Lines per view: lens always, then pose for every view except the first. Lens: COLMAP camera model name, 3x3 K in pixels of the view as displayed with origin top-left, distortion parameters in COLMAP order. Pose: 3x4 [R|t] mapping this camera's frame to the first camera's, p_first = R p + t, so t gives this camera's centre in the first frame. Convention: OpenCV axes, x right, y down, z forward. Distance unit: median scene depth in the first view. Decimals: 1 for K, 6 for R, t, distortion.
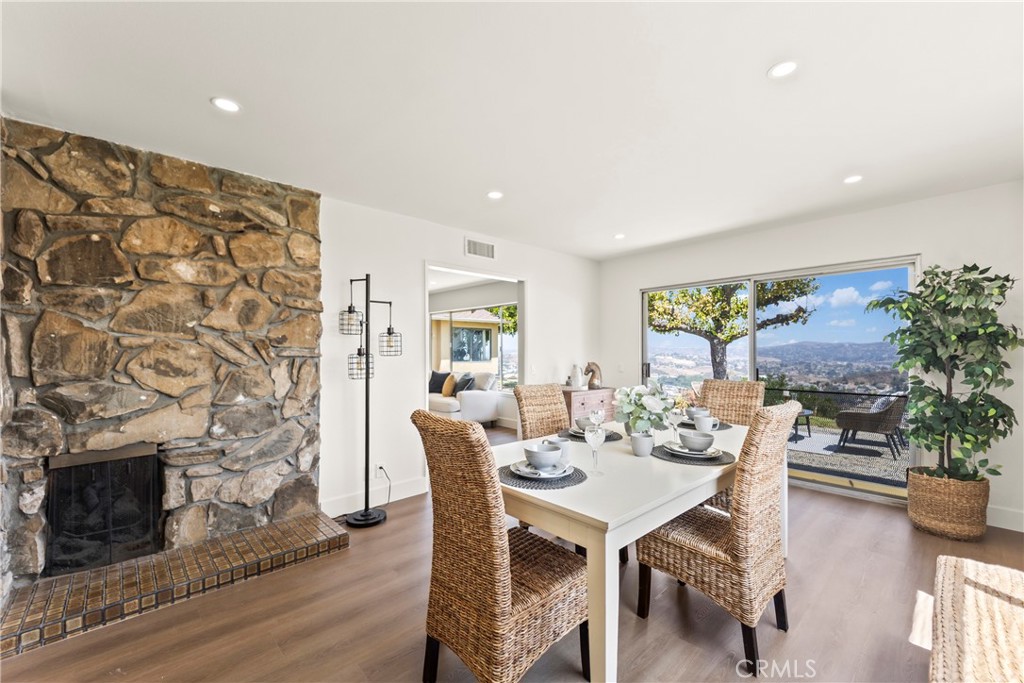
lens RADIAL K [[405.8, 0, 509.7], [0, 405.8, 340.8], [0, 0, 1]] dist [0.028255, -0.015926]
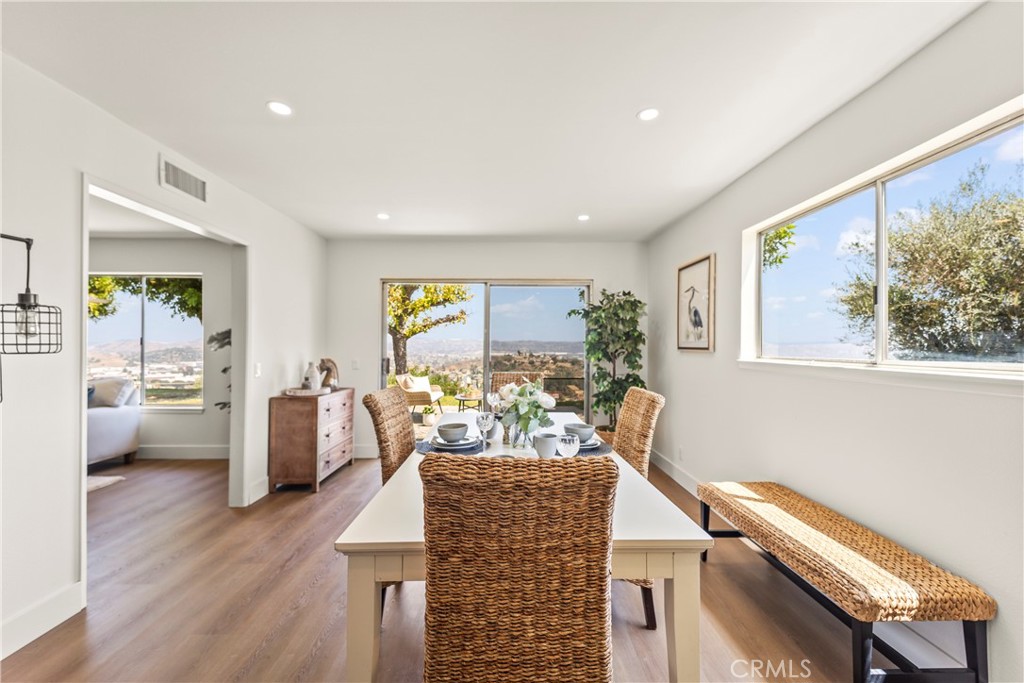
lens RADIAL K [[405.8, 0, 509.7], [0, 405.8, 340.8], [0, 0, 1]] dist [0.028255, -0.015926]
pose [[0.662195, 0.014325, 0.749194, -0.208240], [-0.025714, 0.999663, 0.003614, 0.004295], [-0.748890, -0.021658, 0.662341, 0.198459]]
